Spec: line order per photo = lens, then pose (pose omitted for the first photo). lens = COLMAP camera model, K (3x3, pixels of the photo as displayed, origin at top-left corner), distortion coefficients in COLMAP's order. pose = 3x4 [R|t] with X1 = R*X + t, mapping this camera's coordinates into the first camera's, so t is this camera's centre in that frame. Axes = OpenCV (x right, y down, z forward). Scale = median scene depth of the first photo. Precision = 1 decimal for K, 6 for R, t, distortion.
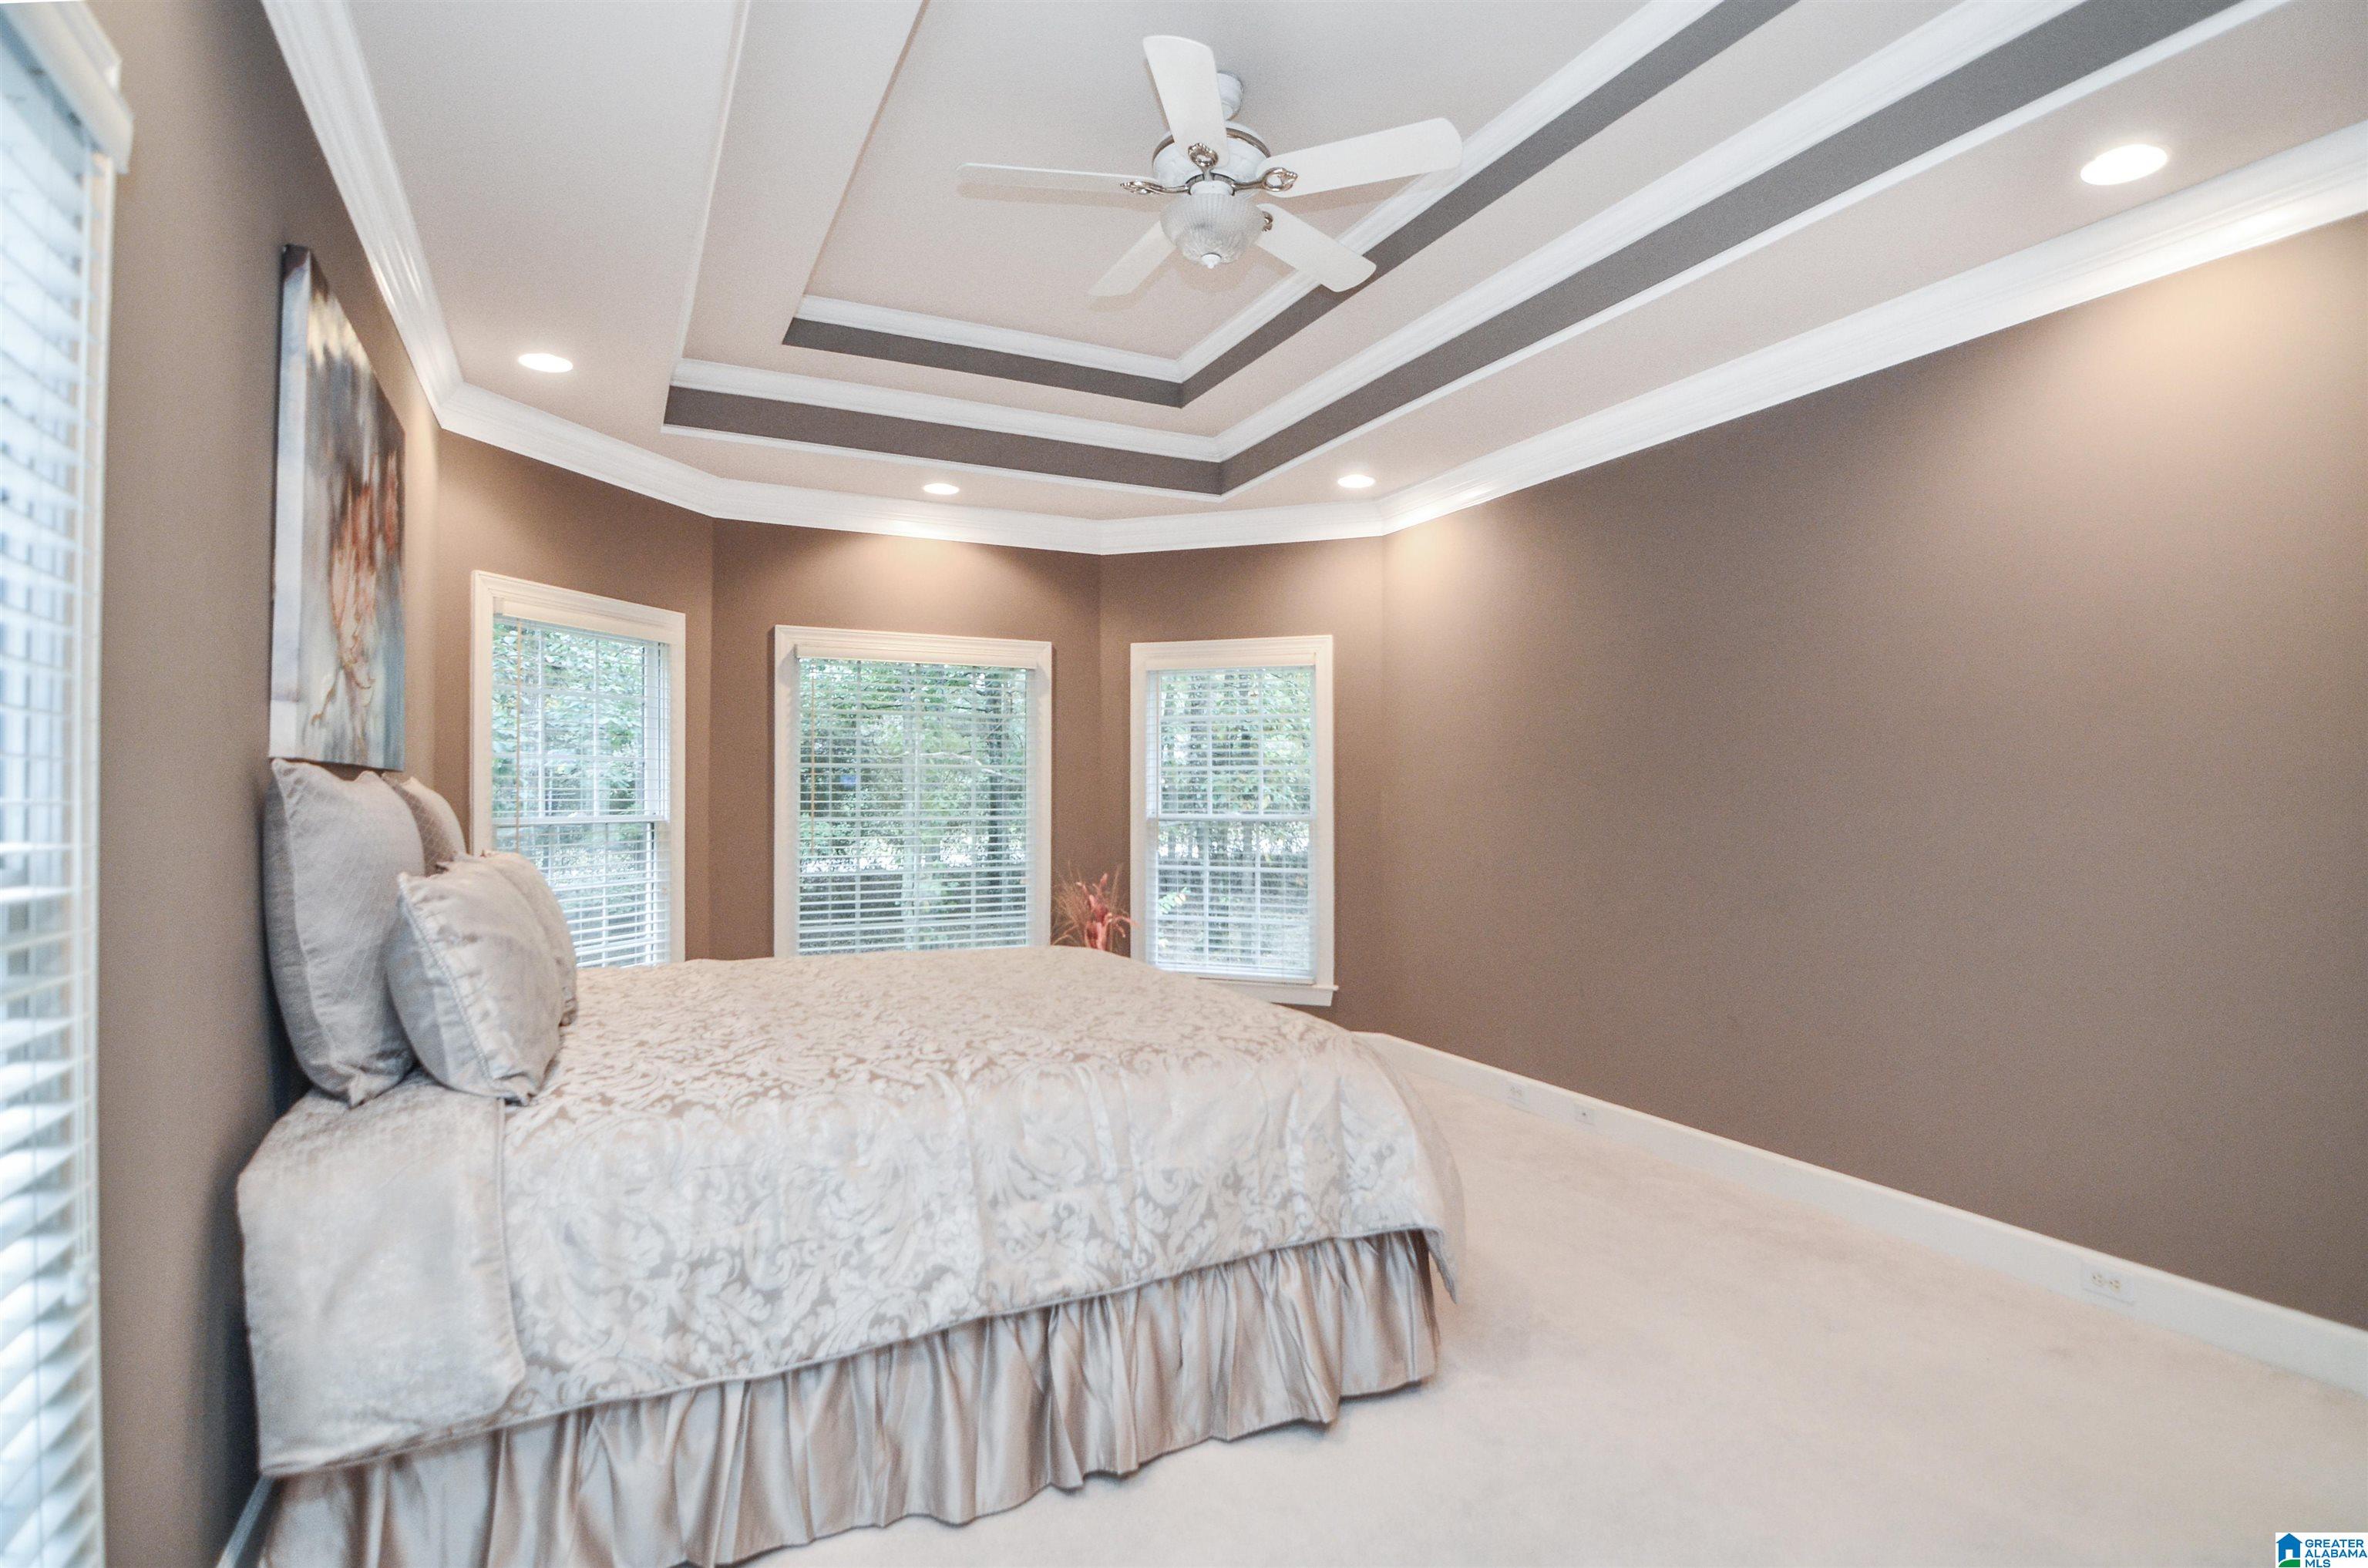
lens RADIAL K [[1197.4, 0, 1194.3], [0, 1197.4, 790.3], [0, 0, 1]] dist [-0.003717, -0.000322]
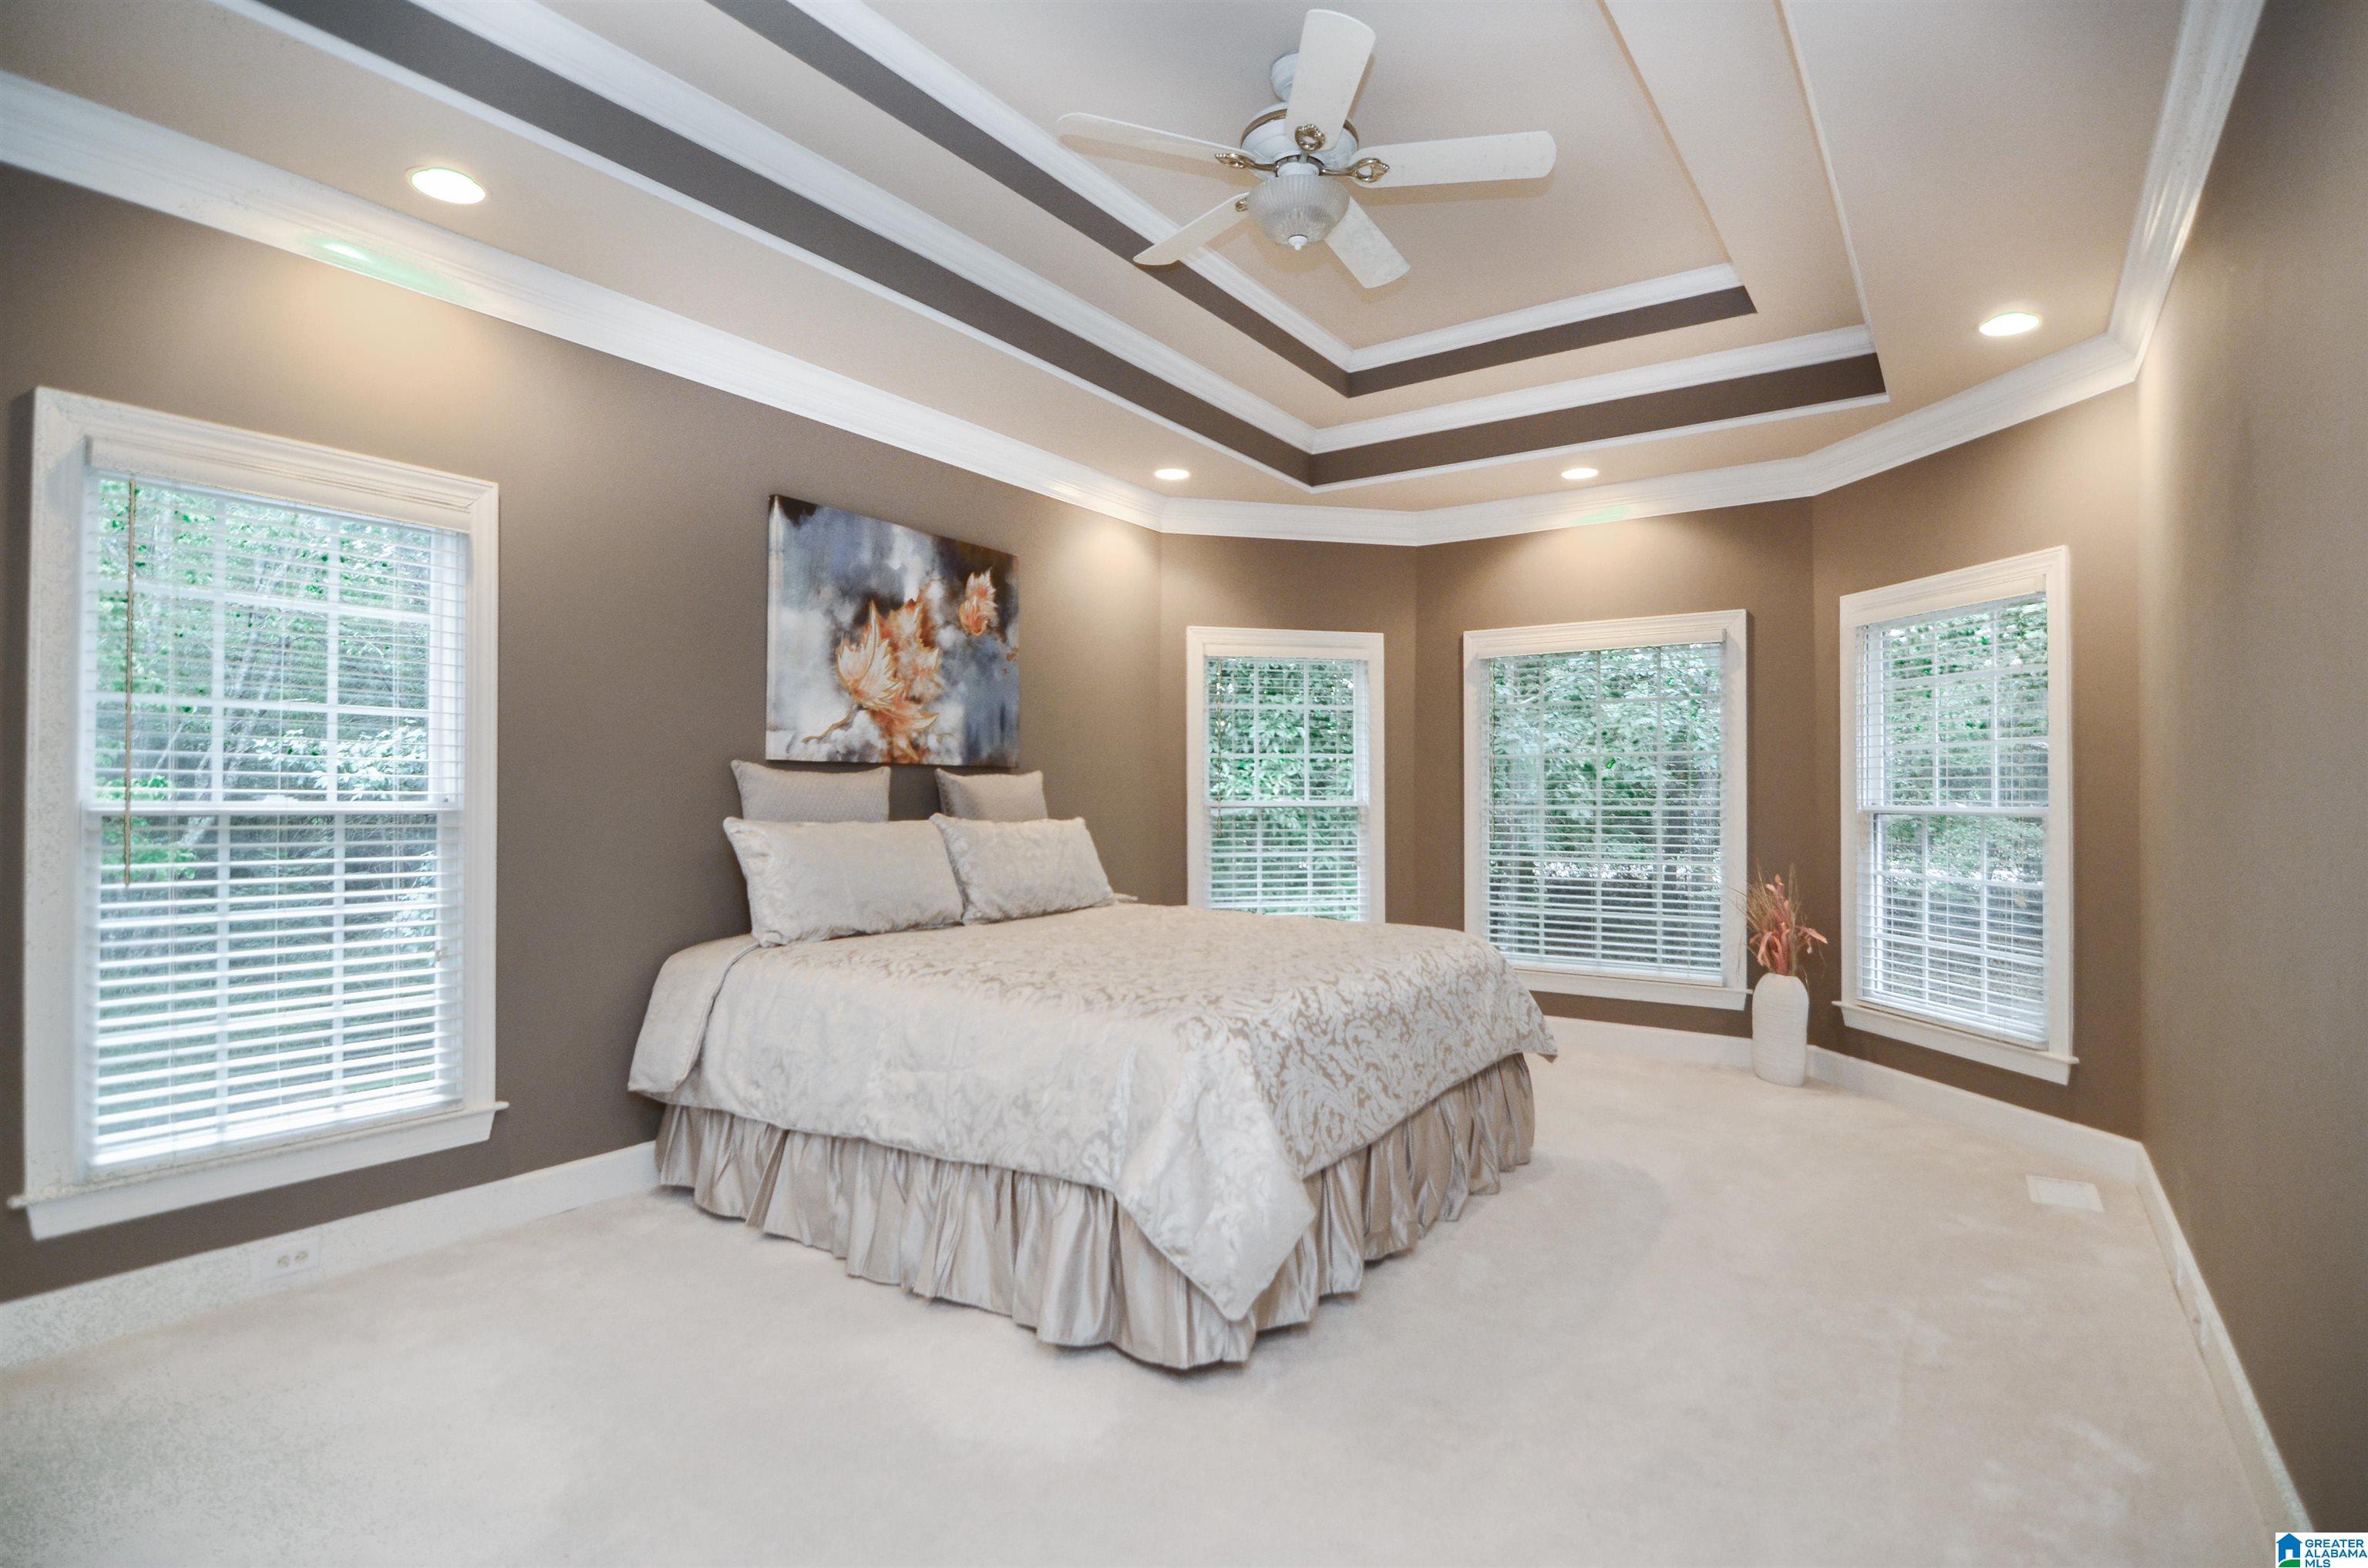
lens RADIAL K [[1197.4, 0, 1196.6], [0, 1197.4, 786.3], [0, 0, 1]] dist [-0.003717, -0.000322]
pose [[0.493922, -0.006638, -0.869481, 0.489214], [0.008324, 0.999961, -0.002905, 0.006574], [0.869466, -0.005803, 0.493958, 0.237562]]
